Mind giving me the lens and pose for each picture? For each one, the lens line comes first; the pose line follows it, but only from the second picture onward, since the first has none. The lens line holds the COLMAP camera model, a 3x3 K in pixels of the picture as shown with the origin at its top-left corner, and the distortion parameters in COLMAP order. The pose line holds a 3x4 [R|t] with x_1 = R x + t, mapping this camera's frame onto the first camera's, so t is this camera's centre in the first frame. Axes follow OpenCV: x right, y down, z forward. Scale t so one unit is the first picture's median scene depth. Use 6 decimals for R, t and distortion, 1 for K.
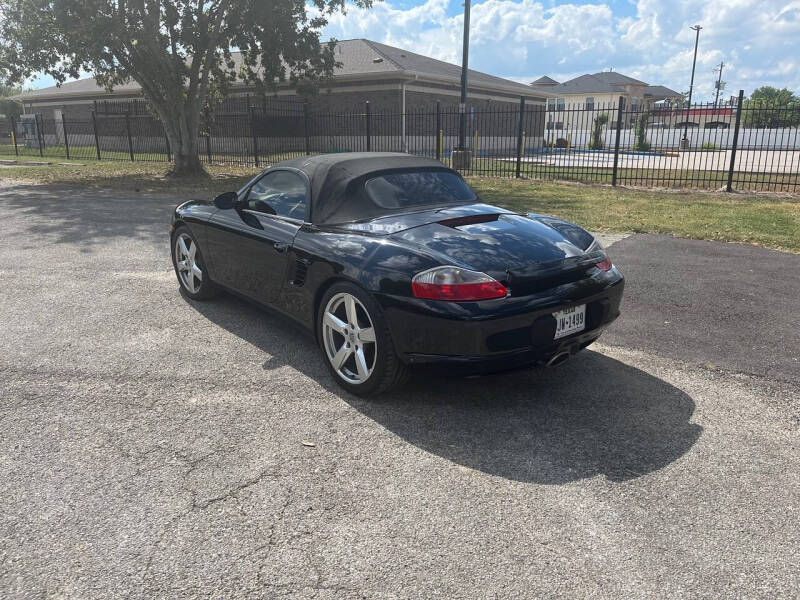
lens RADIAL K [[615.1, 0, 389.1], [0, 615.1, 301.7], [0, 0, 1]] dist [0.059360, -0.086040]
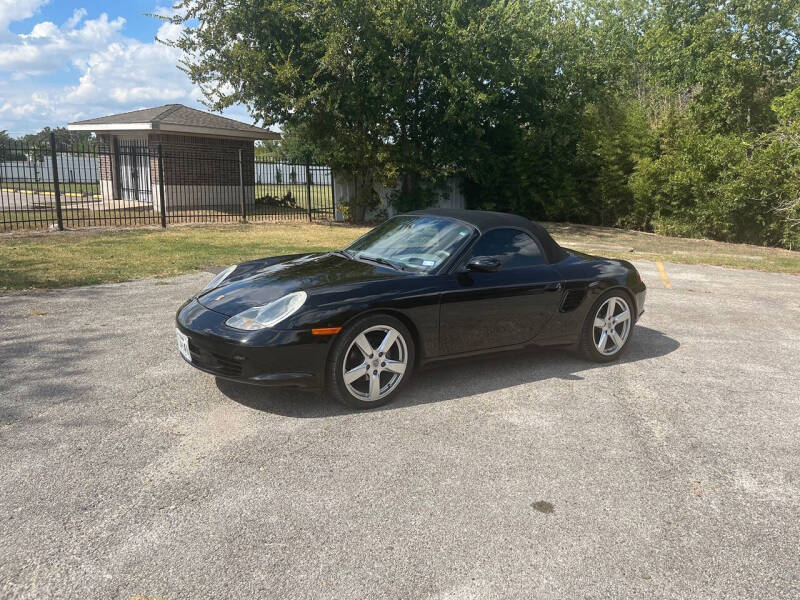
lens RADIAL K [[615.1, 0, 406.5], [0, 615.1, 306.8], [0, 0, 1]] dist [0.059360, -0.086040]
pose [[0.069463, -0.207614, 0.975741, -0.446002], [0.239887, 0.952880, 0.185672, -0.110944], [-0.968312, 0.221171, 0.115994, 0.359802]]
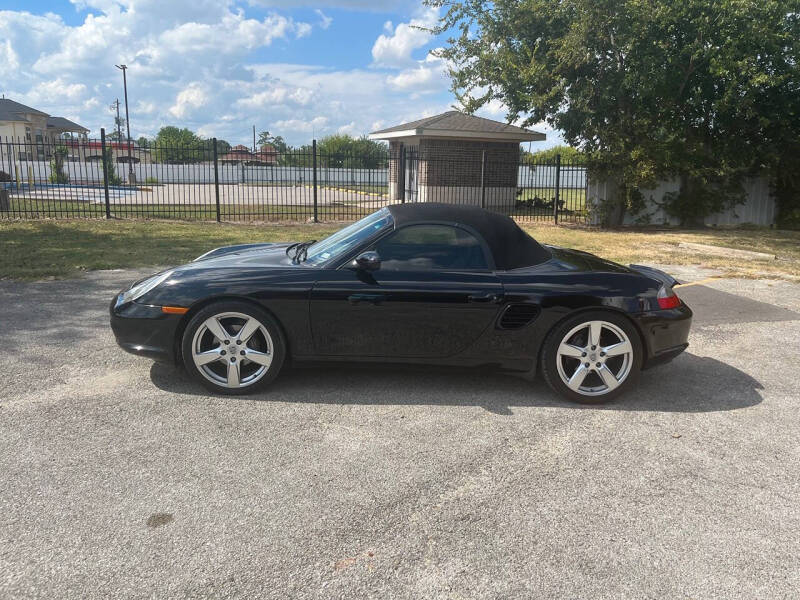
lens RADIAL K [[615.1, 0, 407.1], [0, 615.1, 301.5], [0, 0, 1]] dist [0.059360, -0.086040]
pose [[0.588114, -0.155026, 0.793781, -0.334976], [0.193563, 0.979915, 0.047967, -0.048787], [-0.785274, 0.125436, 0.606309, 0.148567]]
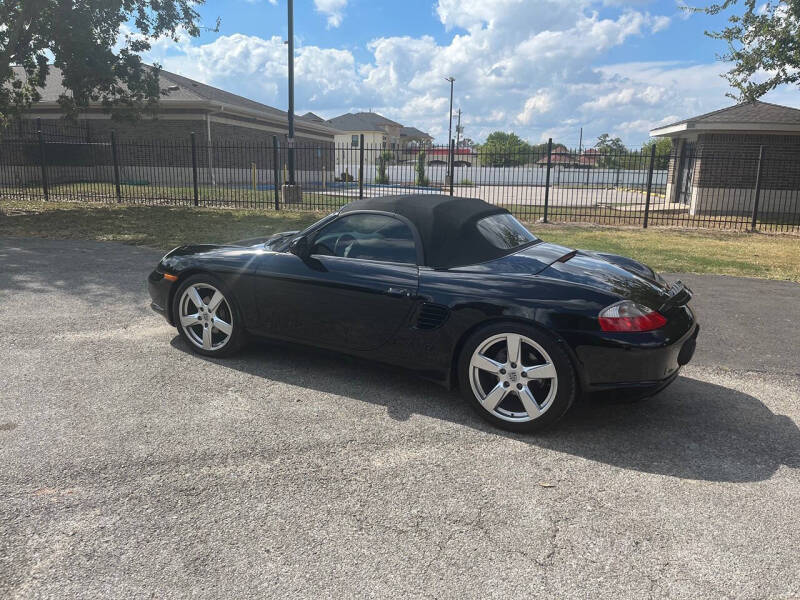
lens RADIAL K [[615.1, 0, 403.3], [0, 615.1, 299.2], [0, 0, 1]] dist [0.059360, -0.086040]
pose [[0.918943, -0.063536, 0.389238, -0.170431], [0.083910, 0.995839, -0.035550, -0.013386], [-0.385360, 0.065329, 0.920451, 0.032490]]
